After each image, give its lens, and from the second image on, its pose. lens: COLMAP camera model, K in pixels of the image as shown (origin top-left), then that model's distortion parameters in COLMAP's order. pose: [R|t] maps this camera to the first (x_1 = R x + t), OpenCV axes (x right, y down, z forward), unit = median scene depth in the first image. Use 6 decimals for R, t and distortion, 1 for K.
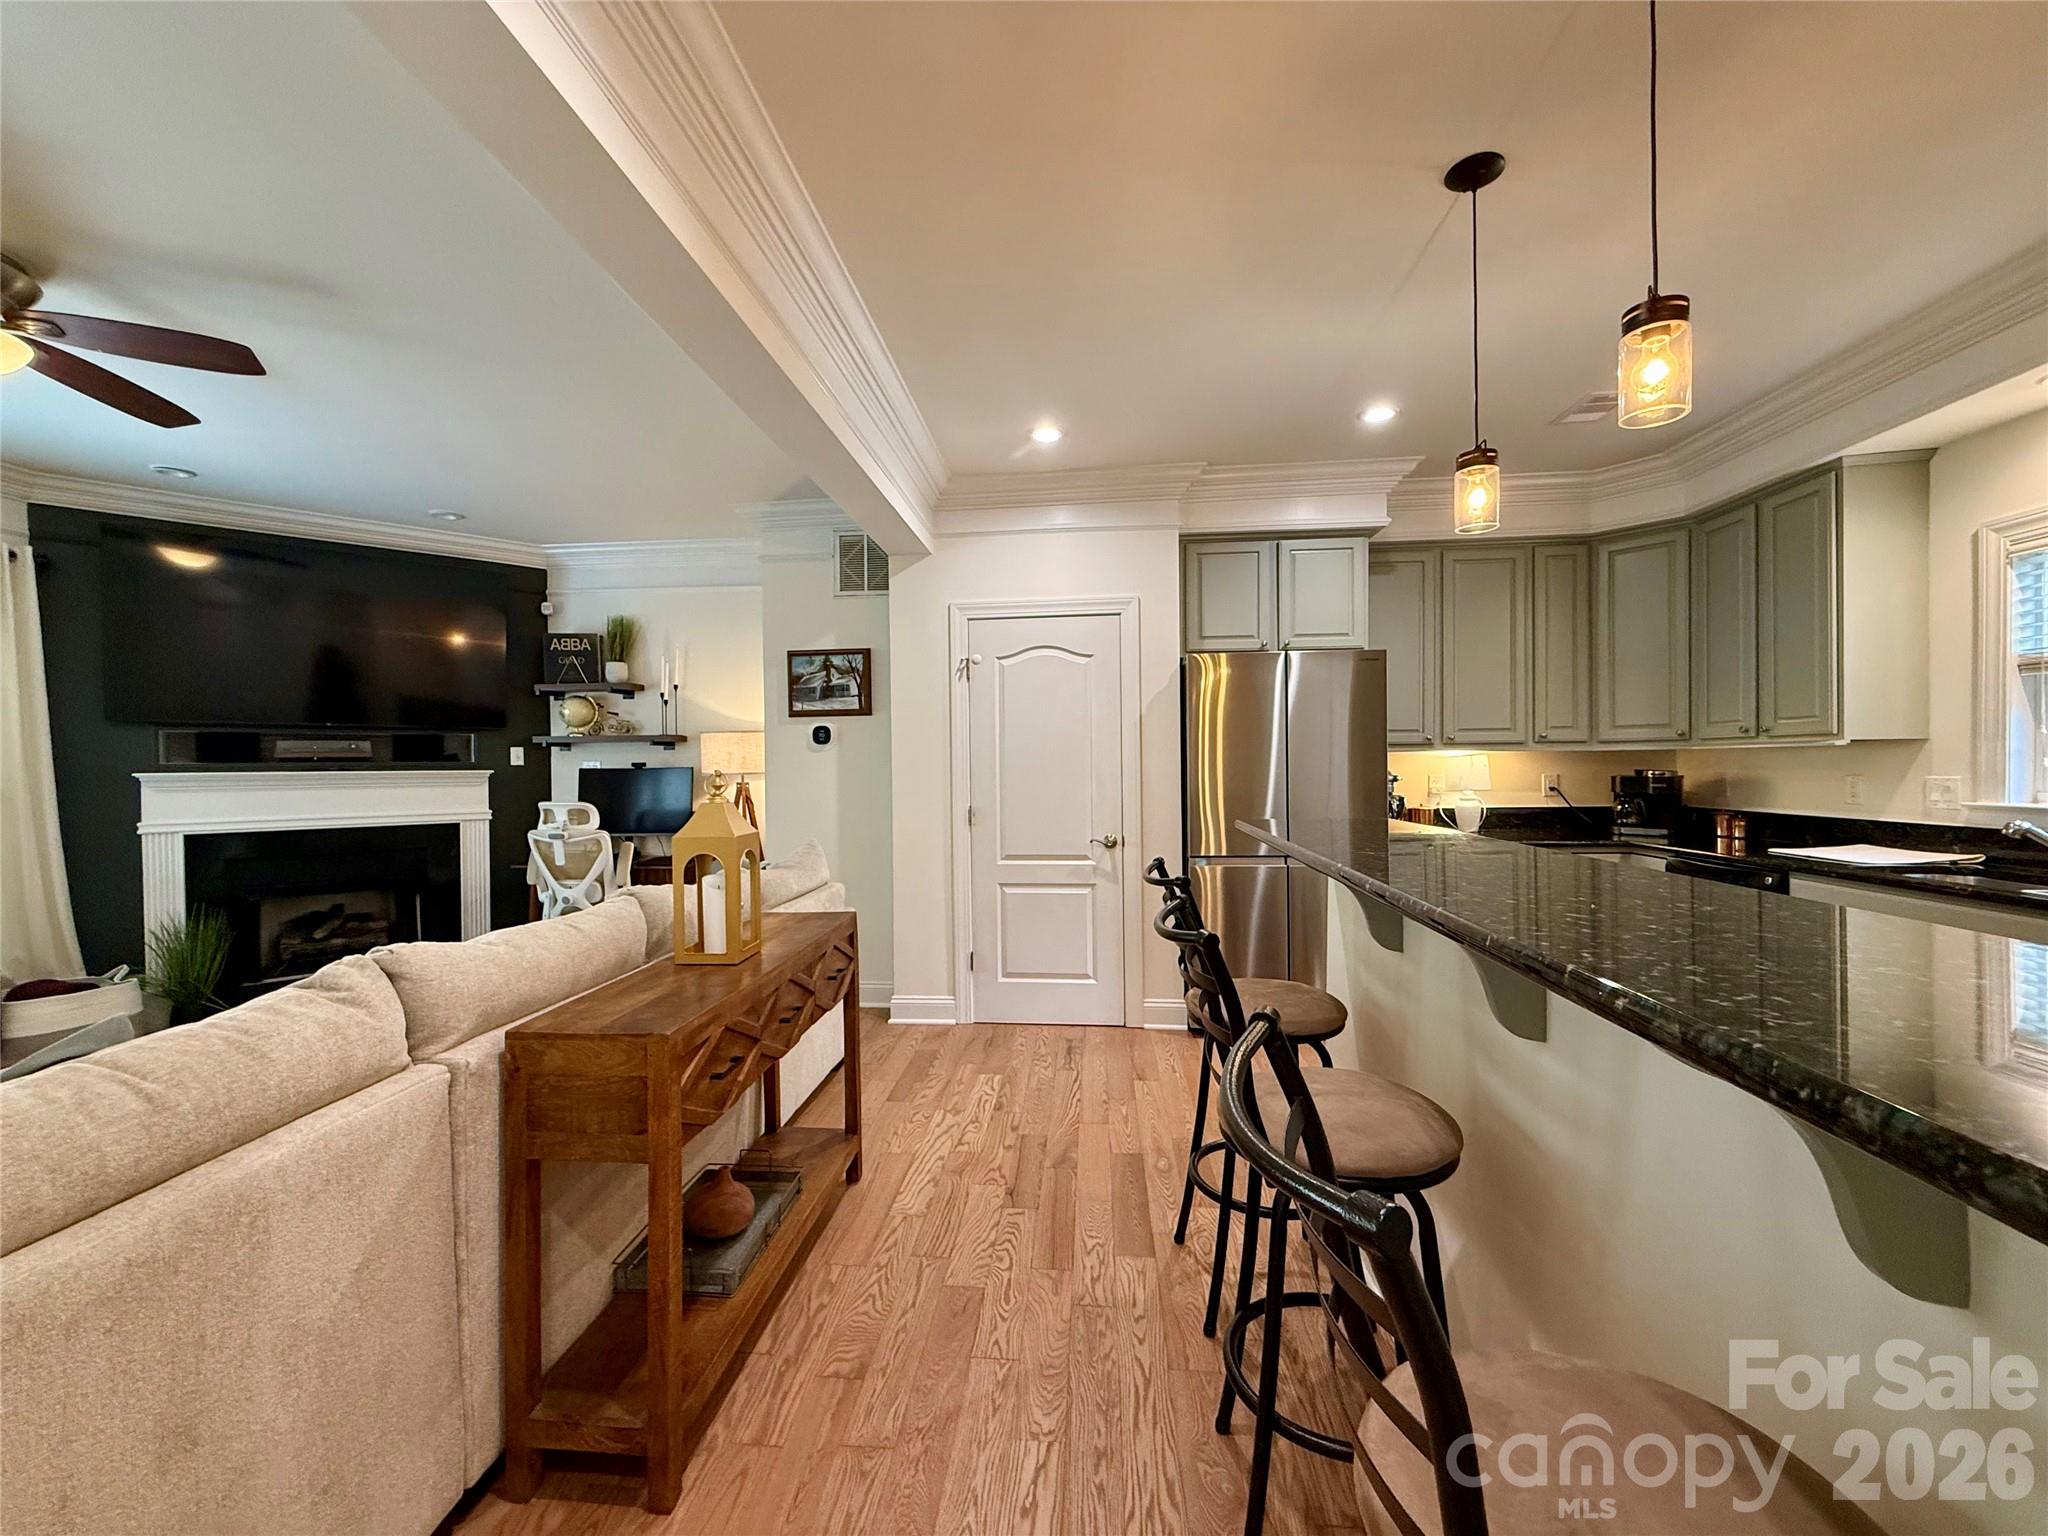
lens RADIAL K [[815.2, 0, 1017.6], [0, 815.2, 772.1], [0, 0, 1]] dist [0.000758, -0.000218]
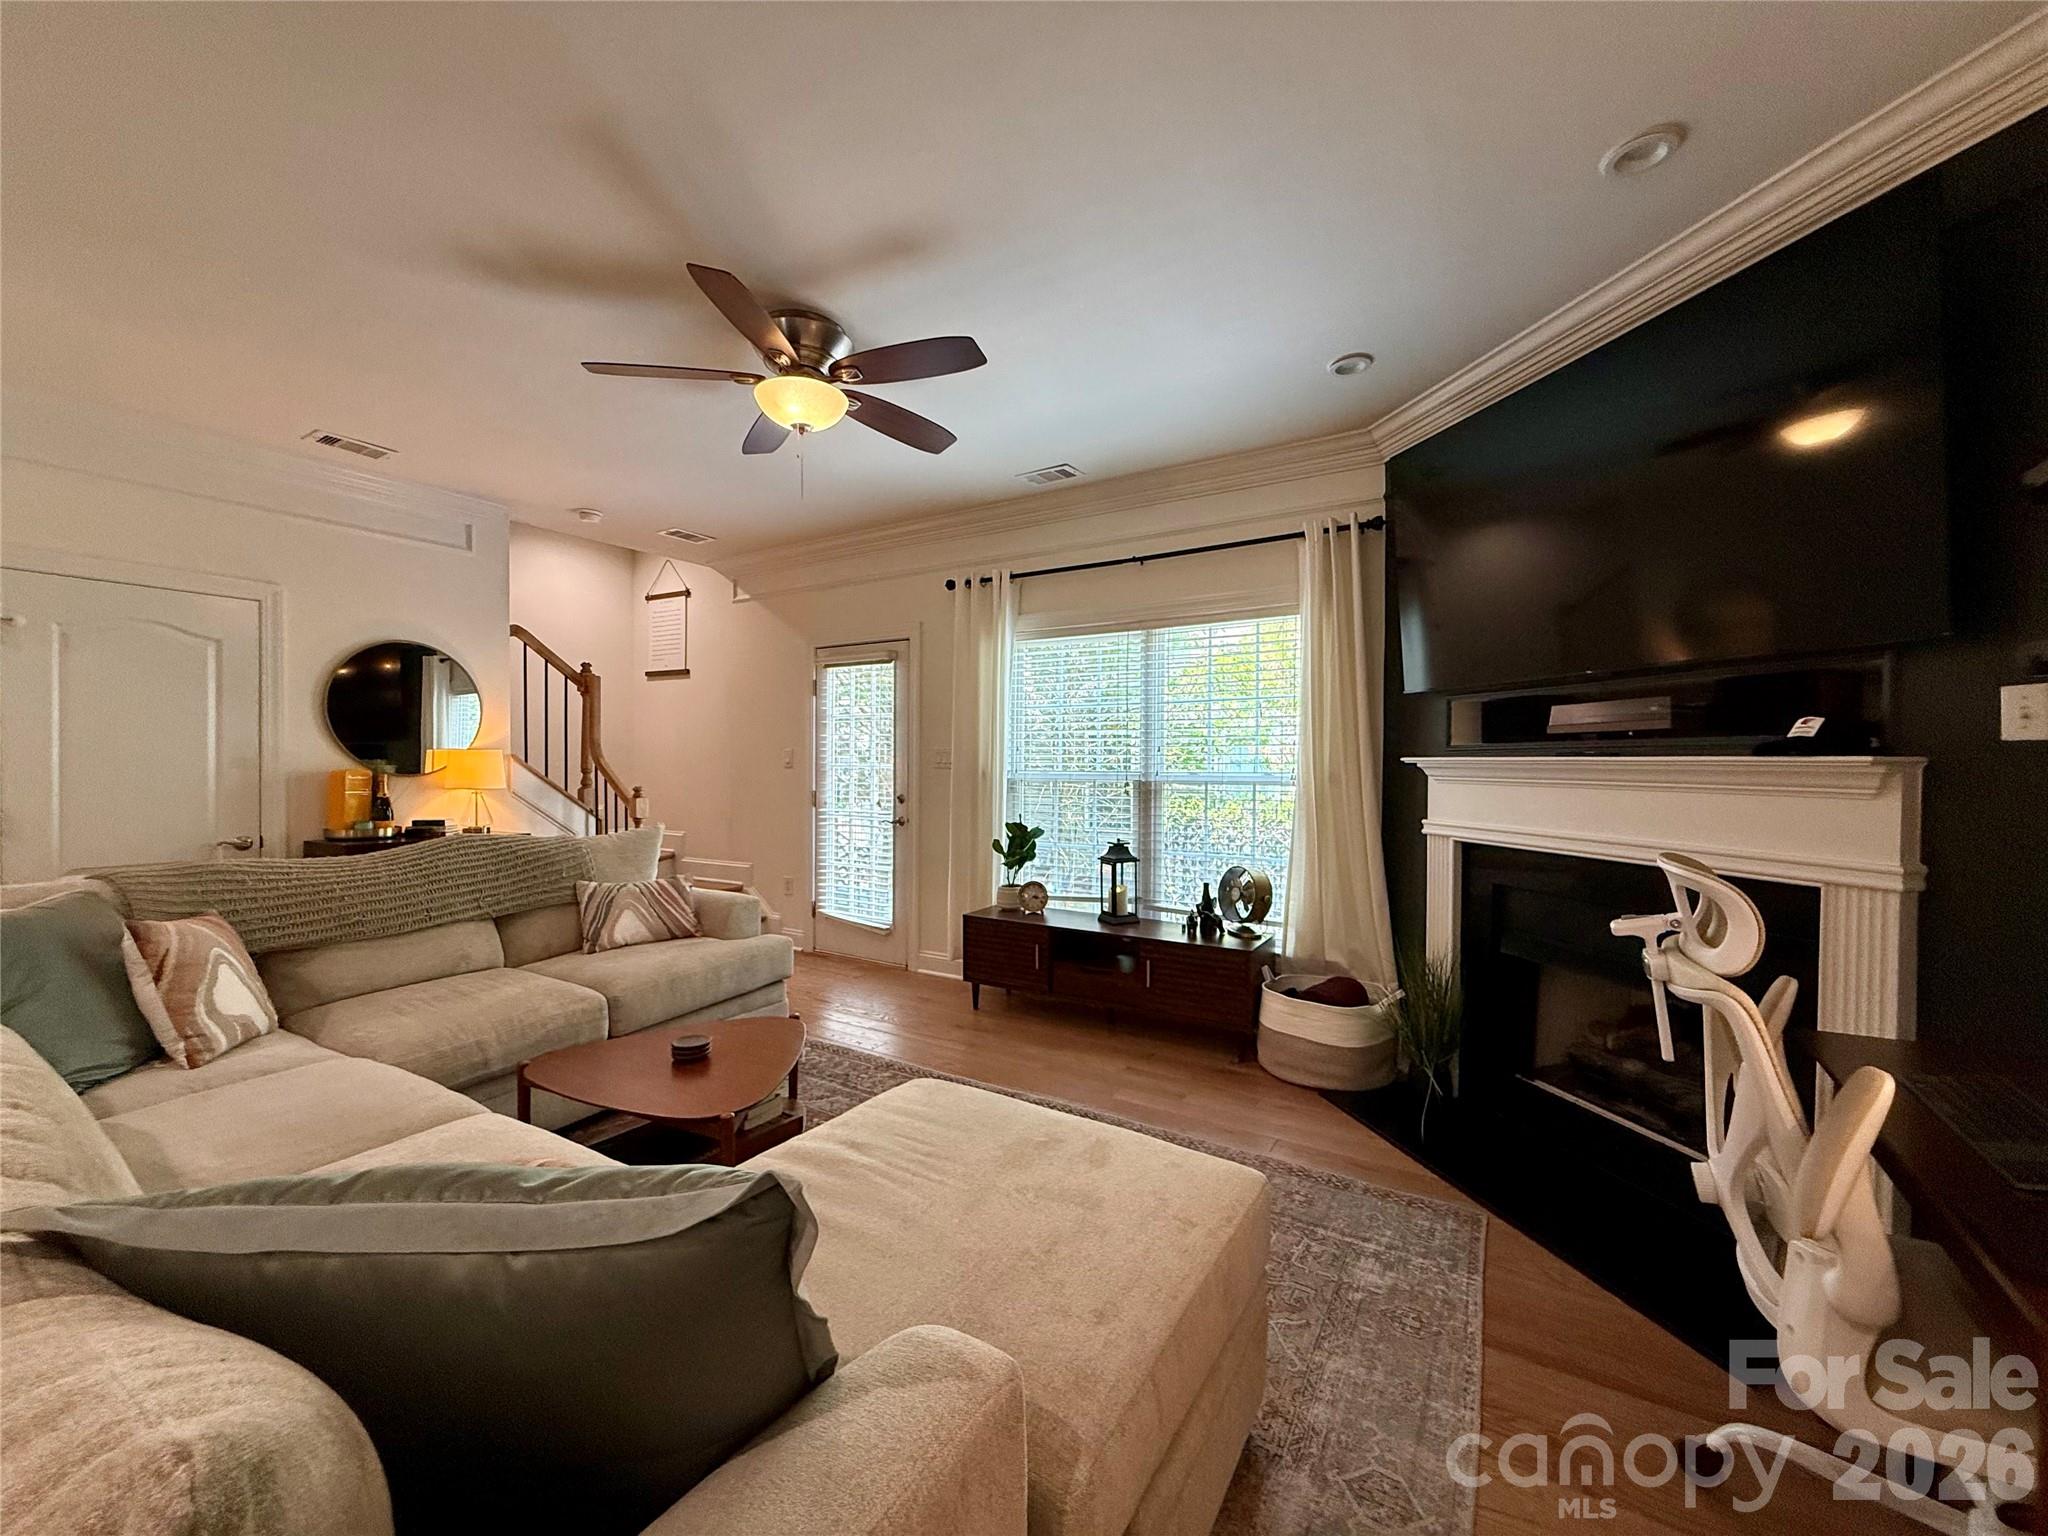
lens RADIAL K [[815.2, 0, 1017.6], [0, 815.2, 772.1], [0, 0, 1]] dist [0.000758, -0.000218]
pose [[-0.453088, 0.021516, -0.891206, -0.170282], [-0.005388, 0.999624, 0.026873, -0.002887], [0.891450, 0.016978, -0.452801, 0.920104]]
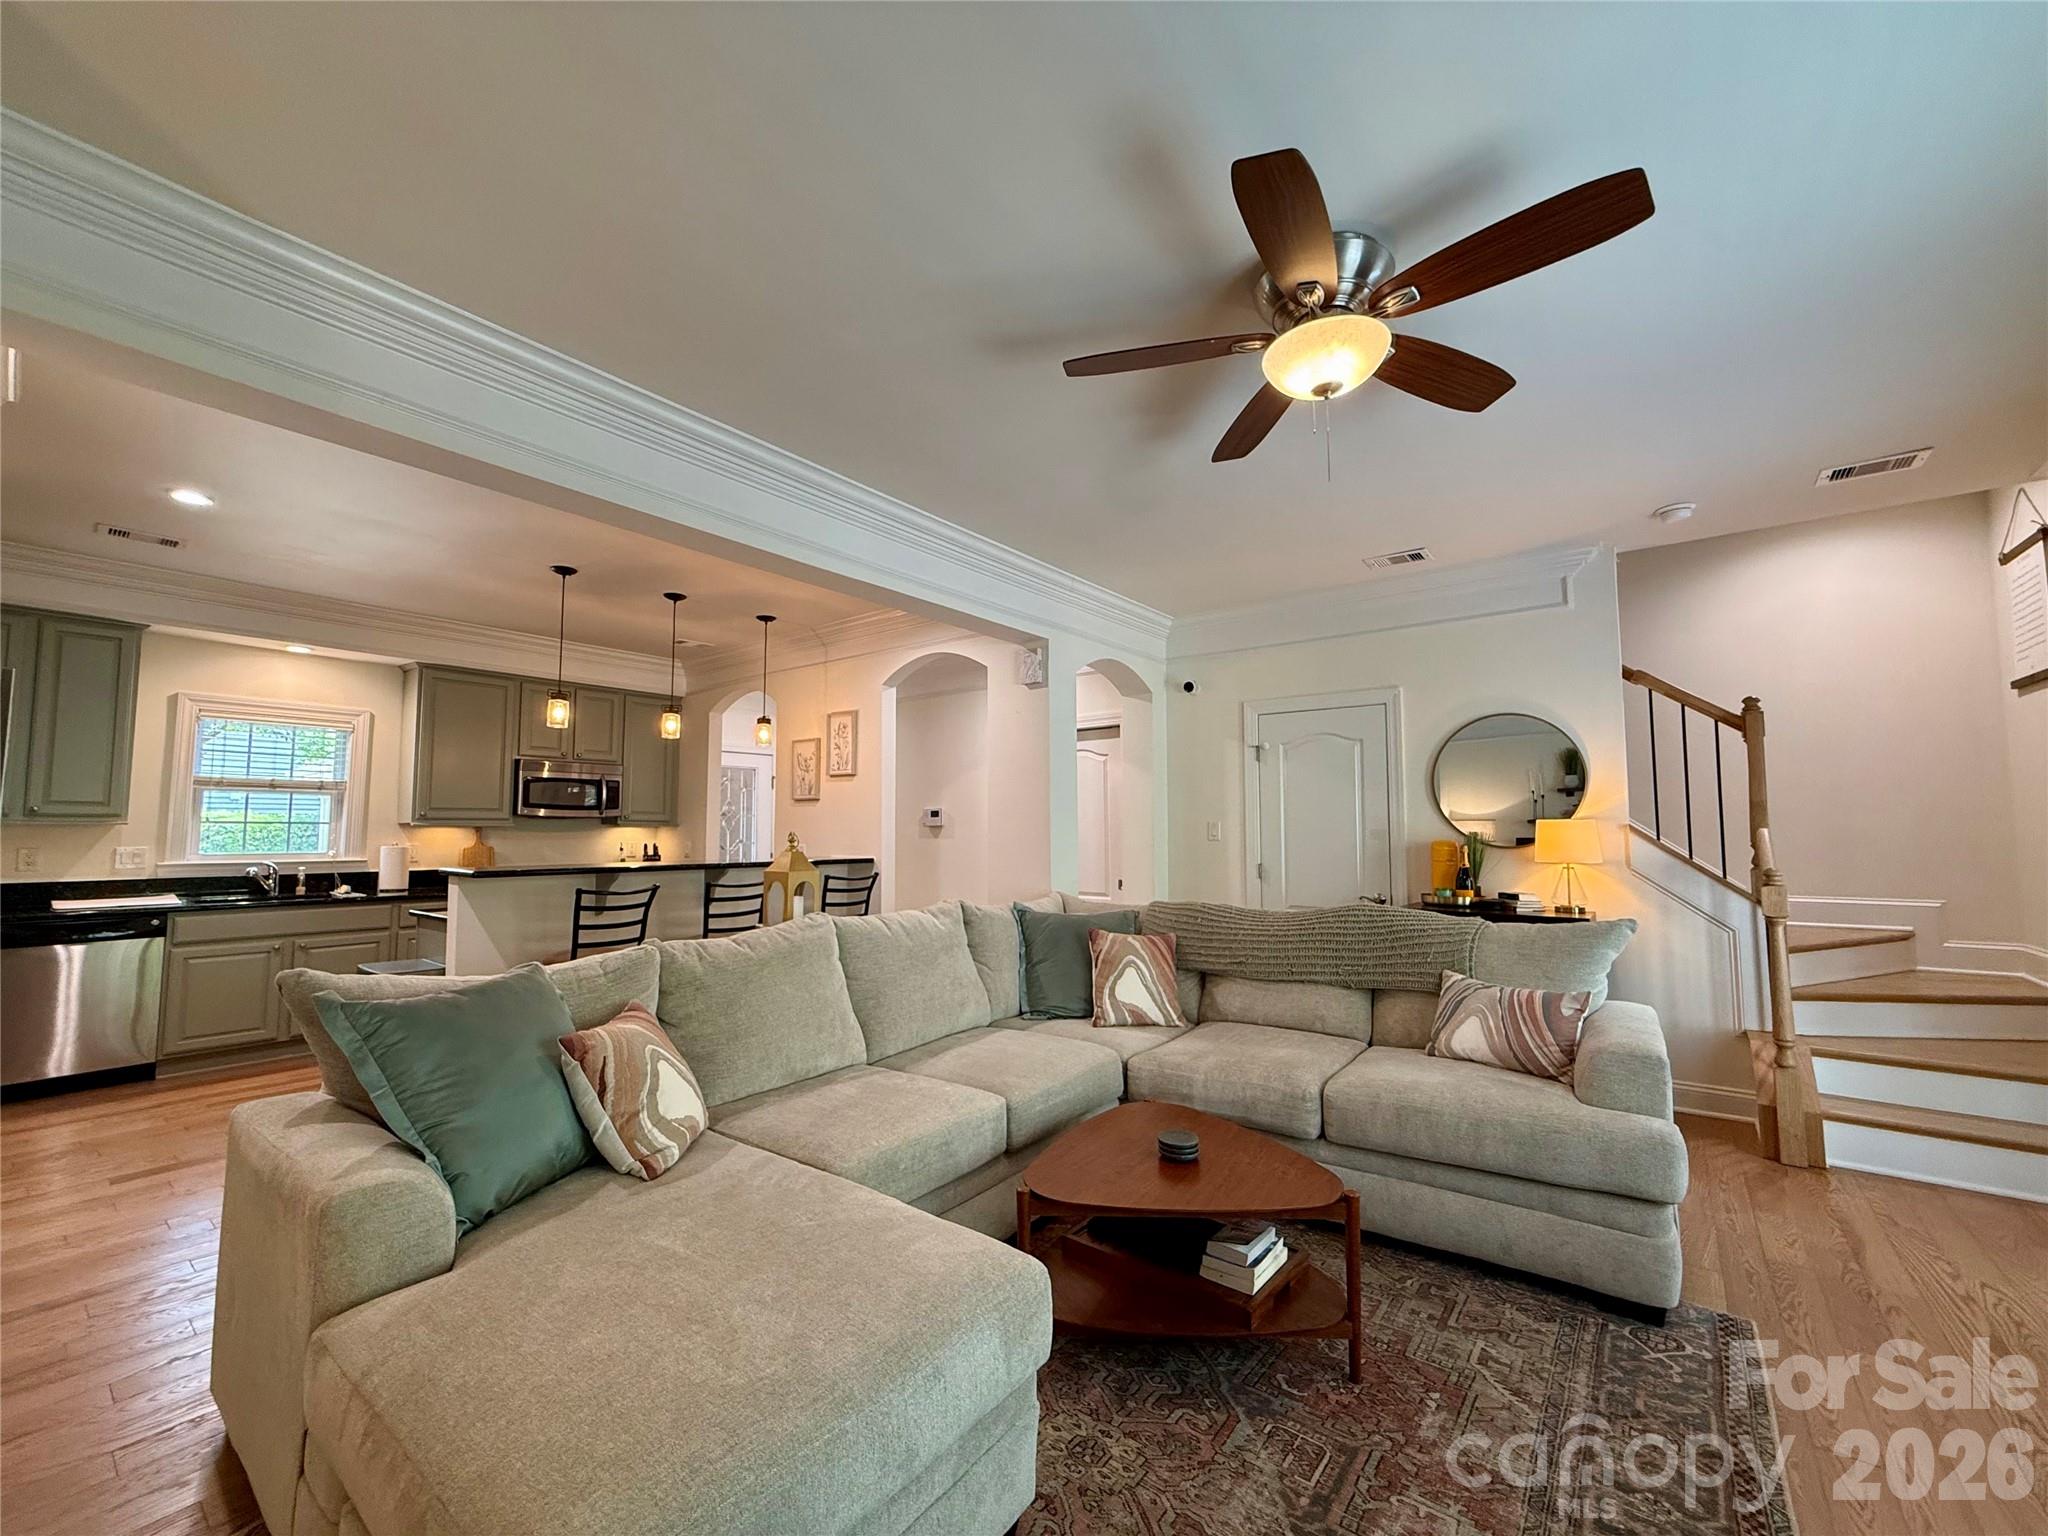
lens RADIAL K [[822.2, 0, 1024.0], [0, 822.2, 768.0], [0, 0, 1]] dist [-0.000301, -0.000054]
pose [[-0.837844, 0.056407, 0.542988, -0.755669], [0.015789, 0.996735, -0.079181, 0.005888], [-0.545681, -0.057768, -0.835999, 0.966612]]
